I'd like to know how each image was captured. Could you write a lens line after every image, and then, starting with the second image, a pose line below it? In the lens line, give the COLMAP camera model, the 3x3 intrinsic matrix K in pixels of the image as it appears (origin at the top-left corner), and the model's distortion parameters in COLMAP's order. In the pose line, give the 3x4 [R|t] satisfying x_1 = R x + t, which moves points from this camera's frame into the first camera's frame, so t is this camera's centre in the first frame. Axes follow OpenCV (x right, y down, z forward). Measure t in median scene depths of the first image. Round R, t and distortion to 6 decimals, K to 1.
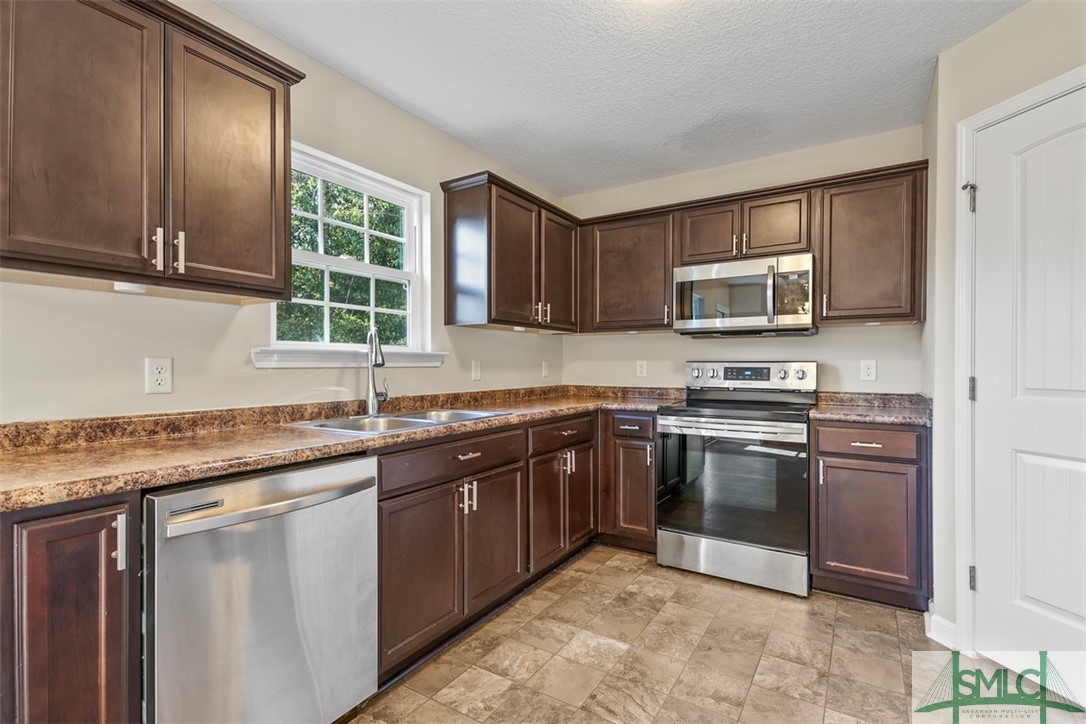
lens RADIAL K [[512.2, 0, 541.5], [0, 512.2, 367.9], [0, 0, 1]] dist [0.012976, -0.001187]
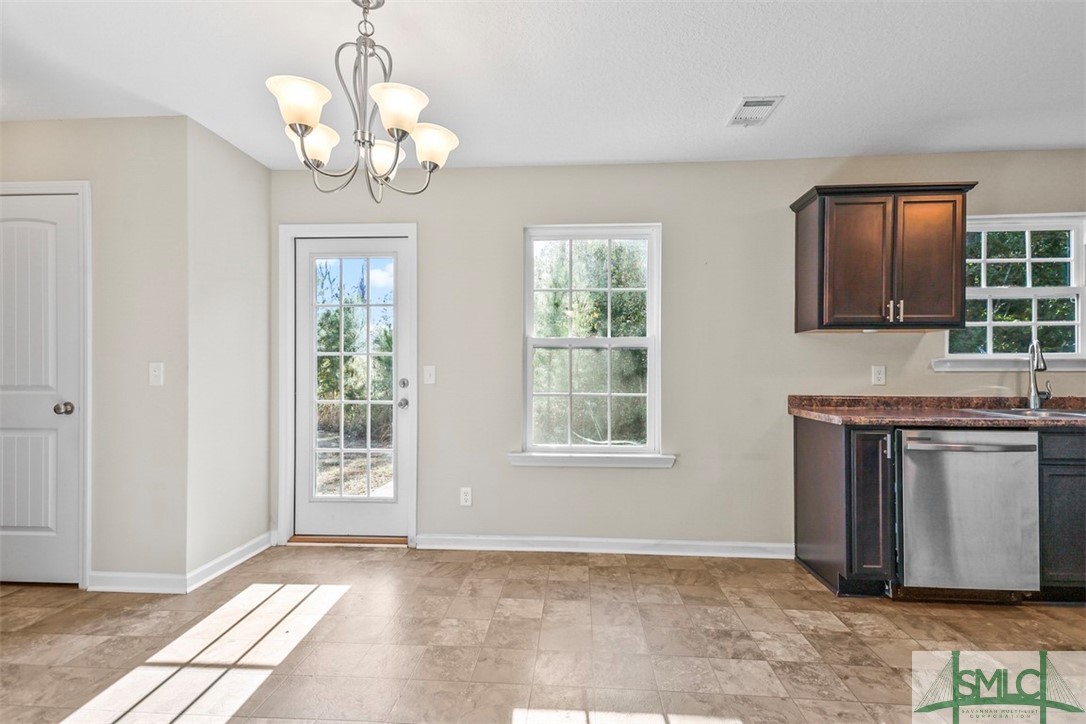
lens RADIAL K [[512.2, 0, 541.5], [0, 512.2, 367.9], [0, 0, 1]] dist [0.012976, -0.001187]
pose [[0.470959, -0.001462, -0.882154, 0.297076], [-0.006602, 0.999965, -0.005182, 0.005760], [0.882130, 0.008264, 0.470933, -0.889882]]
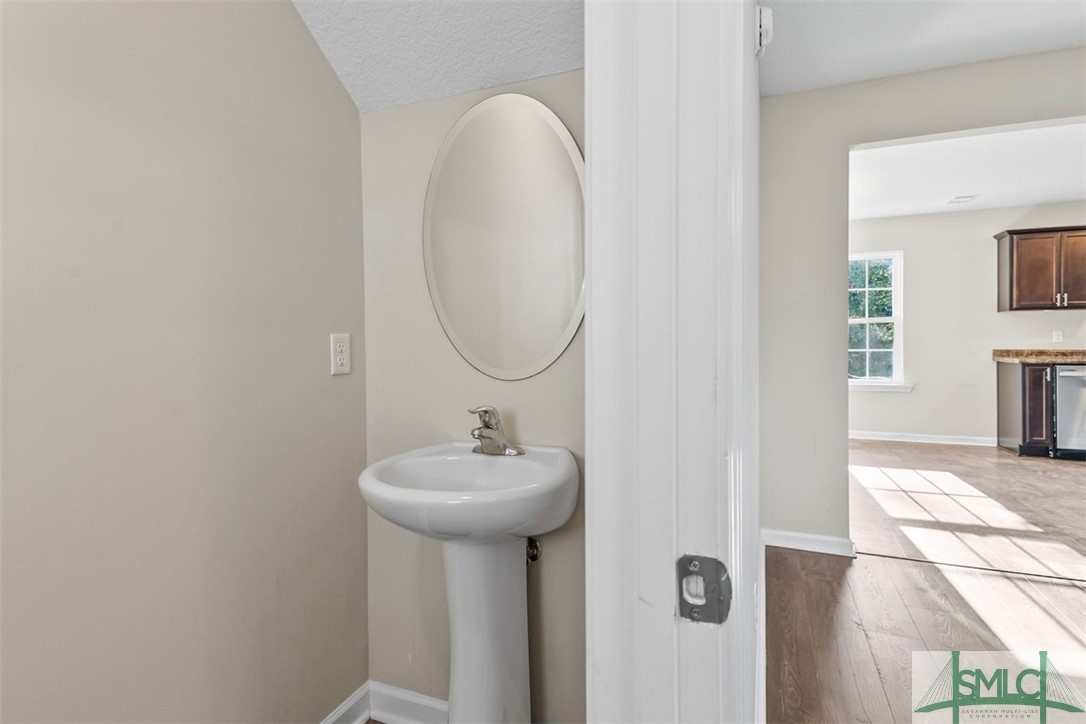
lens RADIAL K [[528.1, 0, 541.4], [0, 528.1, 343.4], [0, 0, 1]] dist [0.036586, -0.023224]
pose [[0.157502, 0.006148, -0.987500, 1.805604], [0.006797, 0.999950, 0.007310, 0.009711], [0.987495, -0.007863, 0.157452, -2.389817]]
